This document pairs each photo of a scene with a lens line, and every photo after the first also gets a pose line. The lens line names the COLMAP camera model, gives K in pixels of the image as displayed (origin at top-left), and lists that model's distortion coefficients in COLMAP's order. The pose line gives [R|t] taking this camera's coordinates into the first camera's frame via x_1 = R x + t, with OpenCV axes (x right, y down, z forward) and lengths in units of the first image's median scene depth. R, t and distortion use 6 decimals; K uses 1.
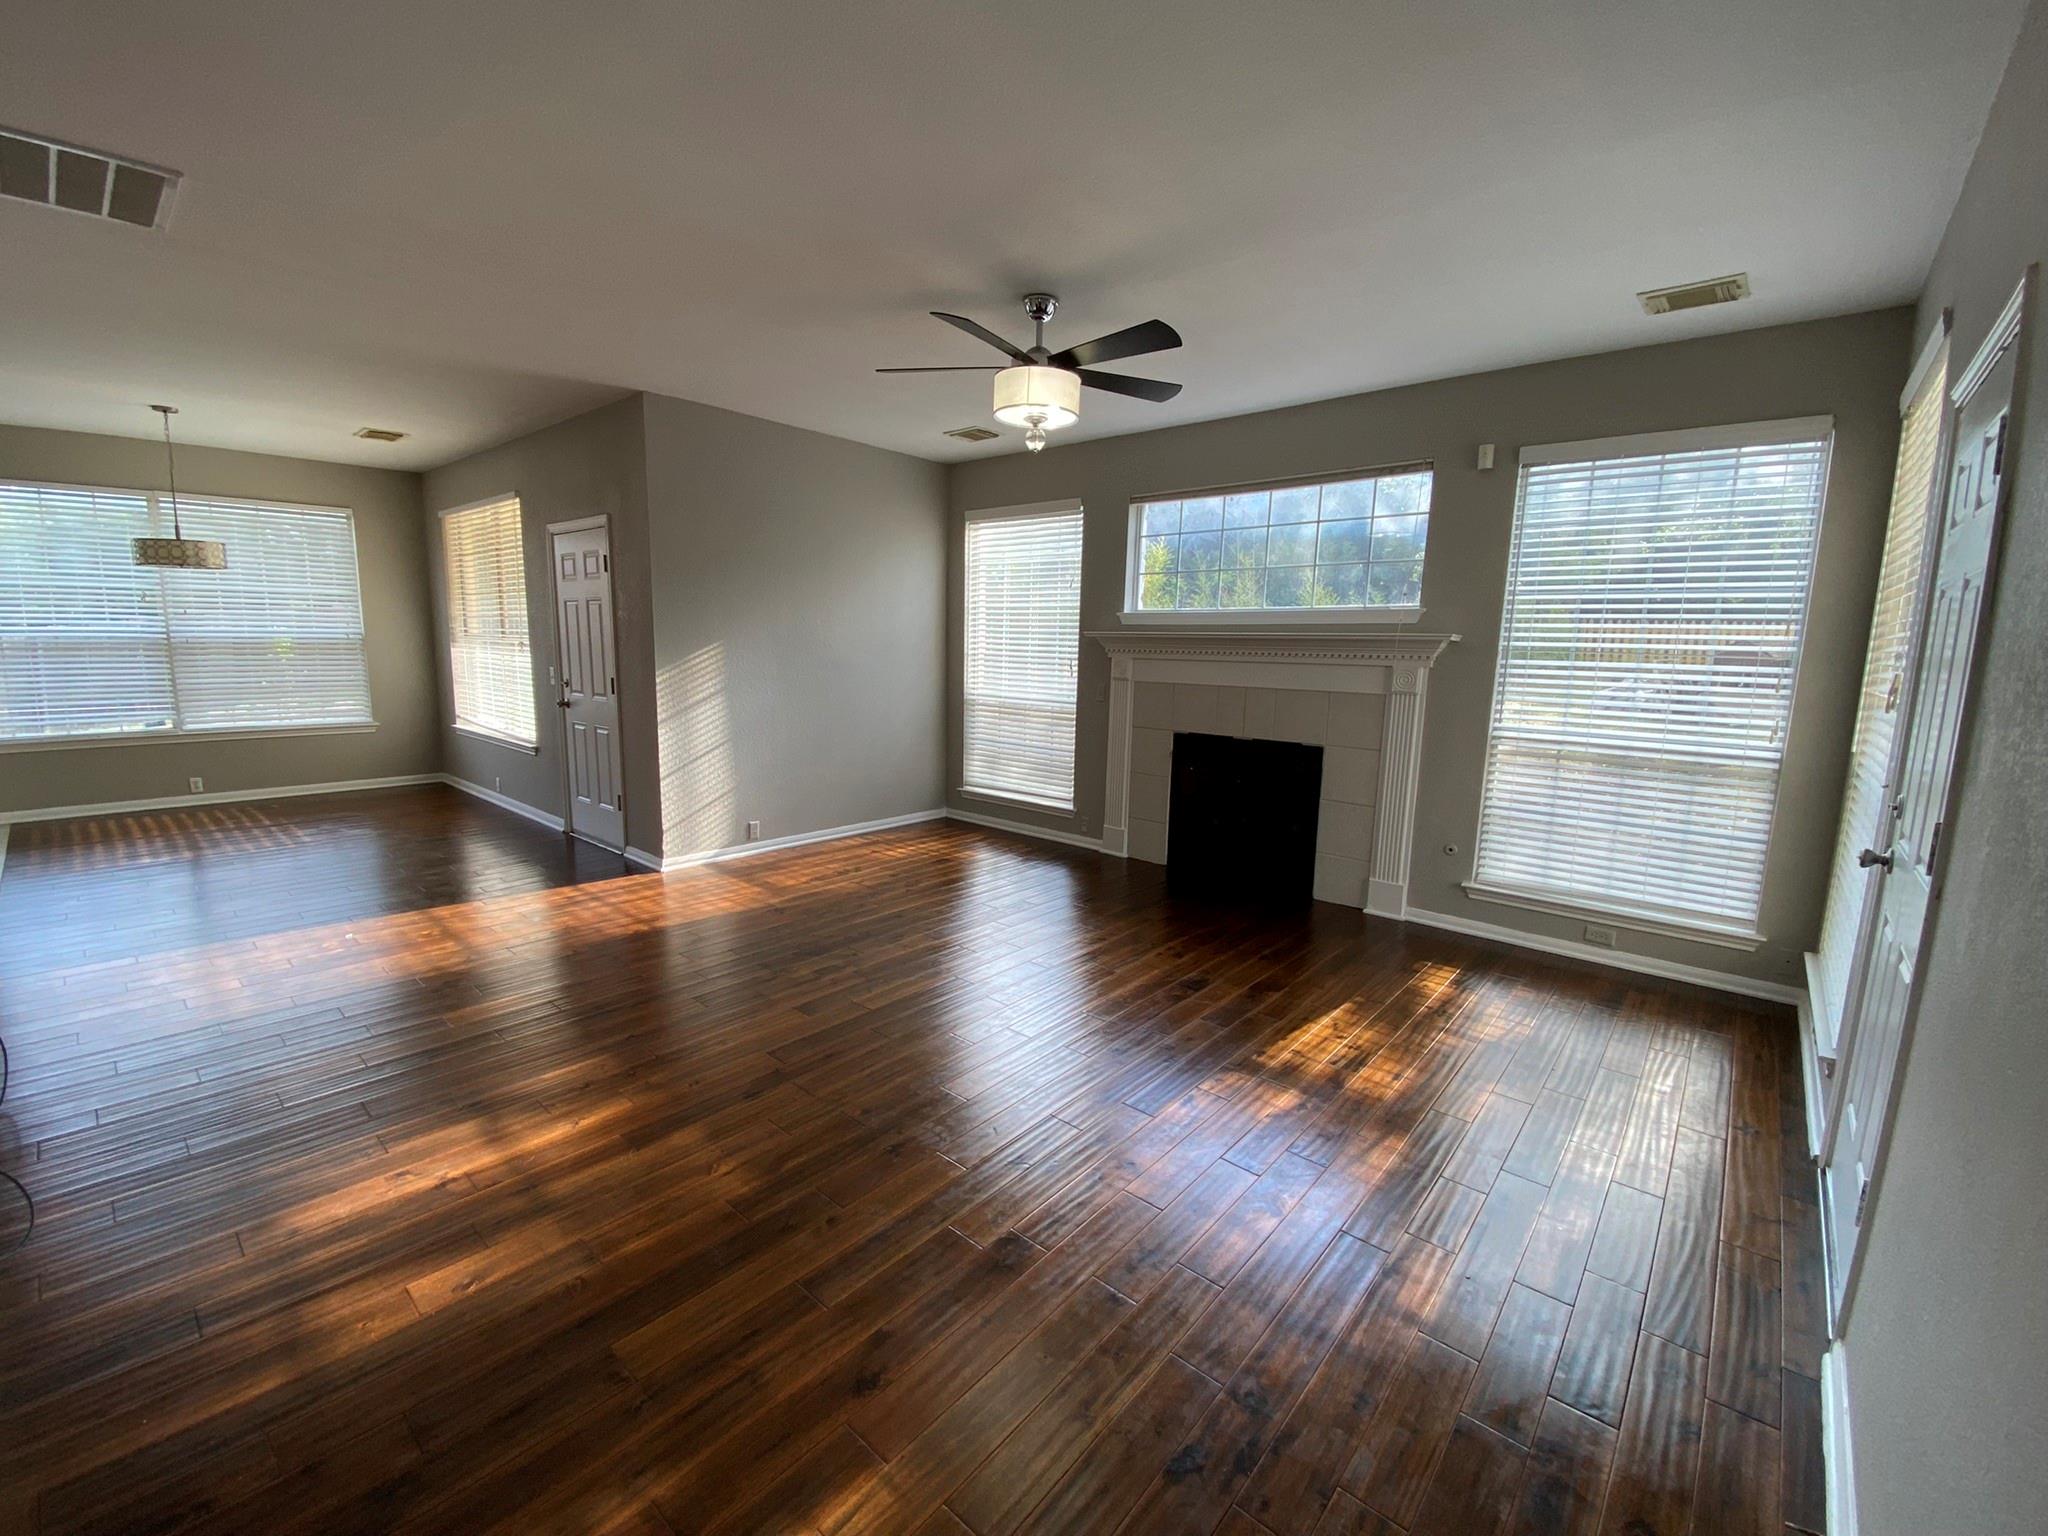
lens RADIAL K [[842.7, 0, 1024.0], [0, 842.7, 768.0], [0, 0, 1]] dist [0.000067, -0.000689]
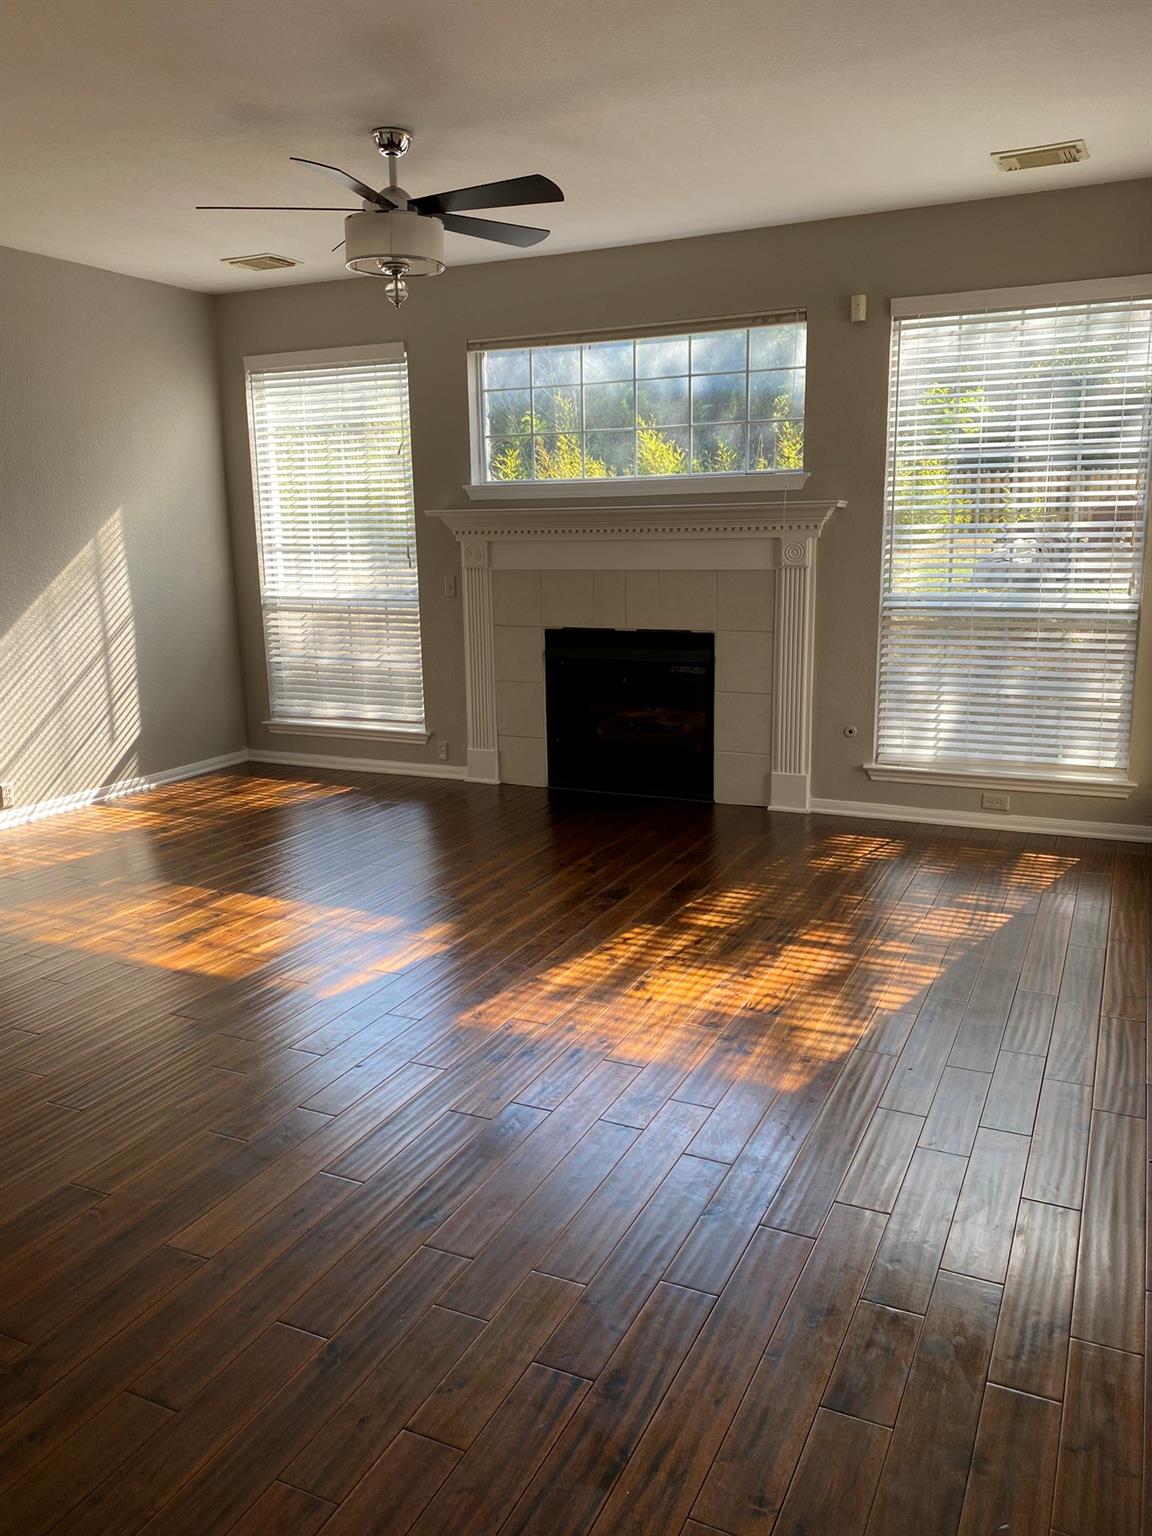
lens RADIAL K [[1156.8, 0, 576.0], [0, 1156.8, 749.8], [0, 0, 1]] dist [0.034067, -0.025965]
pose [[0.962730, -0.093078, 0.253944, -0.121196], [0.081366, 0.995095, 0.056265, 0.019748], [-0.257935, -0.033505, 0.965581, -0.173247]]
